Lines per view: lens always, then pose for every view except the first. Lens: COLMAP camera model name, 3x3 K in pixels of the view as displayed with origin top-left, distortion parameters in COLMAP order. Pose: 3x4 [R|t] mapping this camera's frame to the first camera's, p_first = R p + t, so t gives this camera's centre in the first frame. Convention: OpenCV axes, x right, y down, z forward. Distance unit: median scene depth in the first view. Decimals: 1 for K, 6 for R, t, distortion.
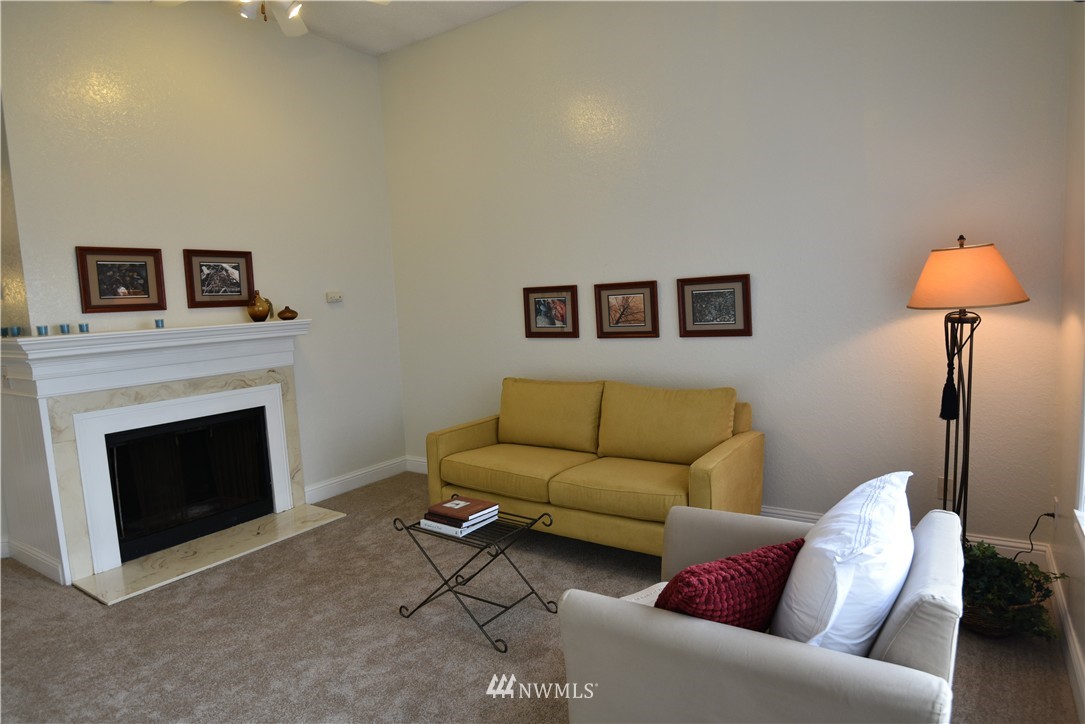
lens RADIAL K [[652.0, 0, 542.5], [0, 652.0, 362.0], [0, 0, 1]] dist [0.003532, 0.000797]
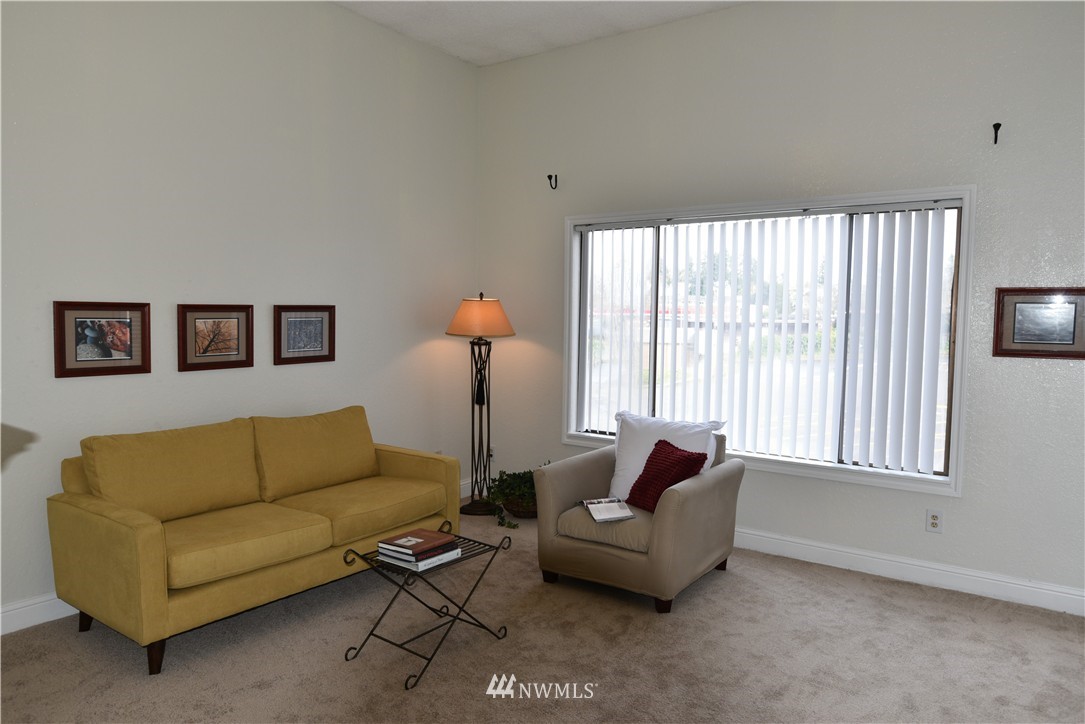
lens RADIAL K [[729.8, 0, 542.5], [0, 729.8, 362.0], [0, 0, 1]] dist [-0.004241, -0.002051]
pose [[0.020060, -0.013485, 0.999708, -0.824374], [0.096354, 0.995281, 0.011491, -0.016397], [-0.995145, 0.096095, 0.021265, 0.560215]]
